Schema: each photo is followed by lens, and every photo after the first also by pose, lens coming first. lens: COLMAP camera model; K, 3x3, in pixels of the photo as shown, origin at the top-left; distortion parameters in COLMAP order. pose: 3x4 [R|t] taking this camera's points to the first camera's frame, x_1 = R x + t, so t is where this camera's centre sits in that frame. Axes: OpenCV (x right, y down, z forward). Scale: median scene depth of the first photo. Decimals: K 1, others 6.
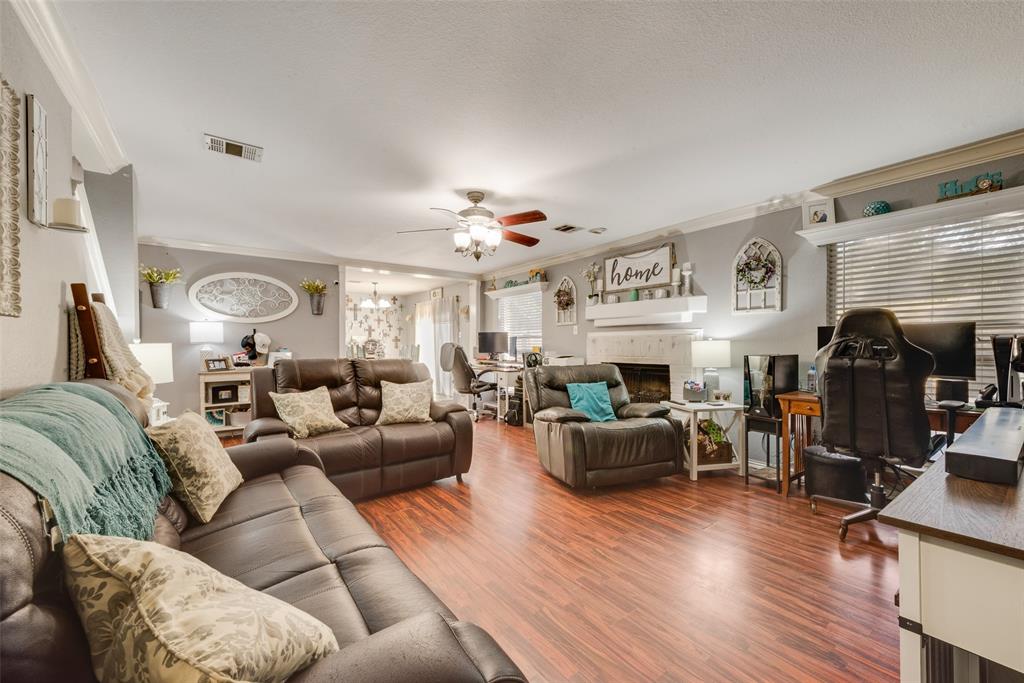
lens RADIAL K [[401.9, 0, 517.2], [0, 401.9, 344.2], [0, 0, 1]] dist [0.009753, -0.000321]
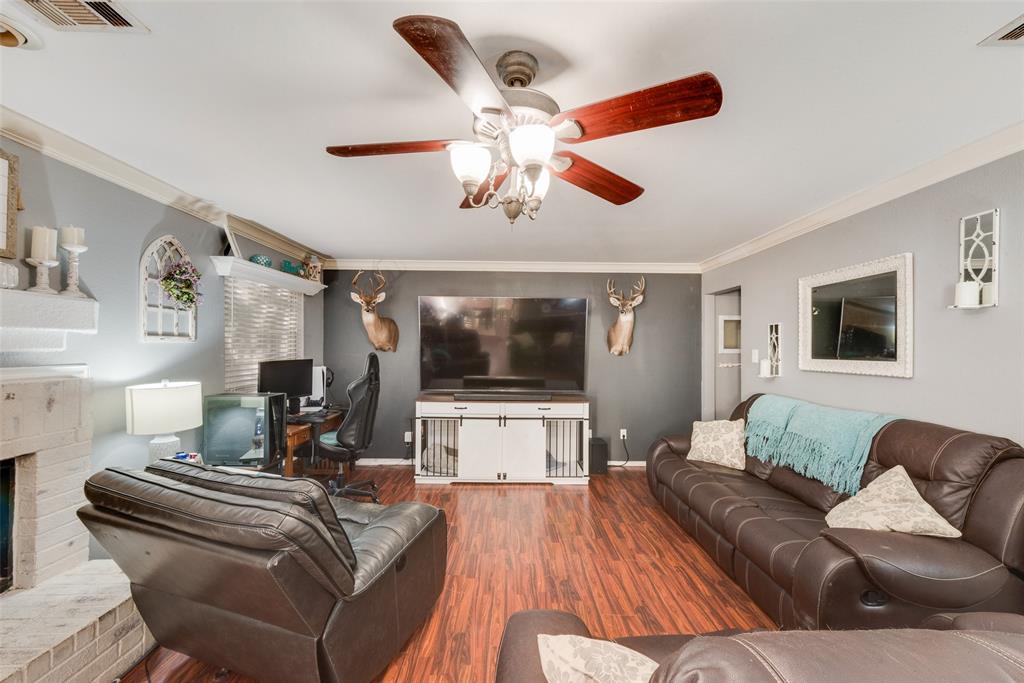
lens RADIAL K [[401.9, 0, 517.2], [0, 401.9, 344.2], [0, 0, 1]] dist [0.009753, -0.000321]
pose [[-0.806054, 0.002821, 0.591835, -0.316274], [-0.002002, 0.999970, -0.007493, -0.067855], [-0.591838, -0.007224, -0.806025, 1.200014]]
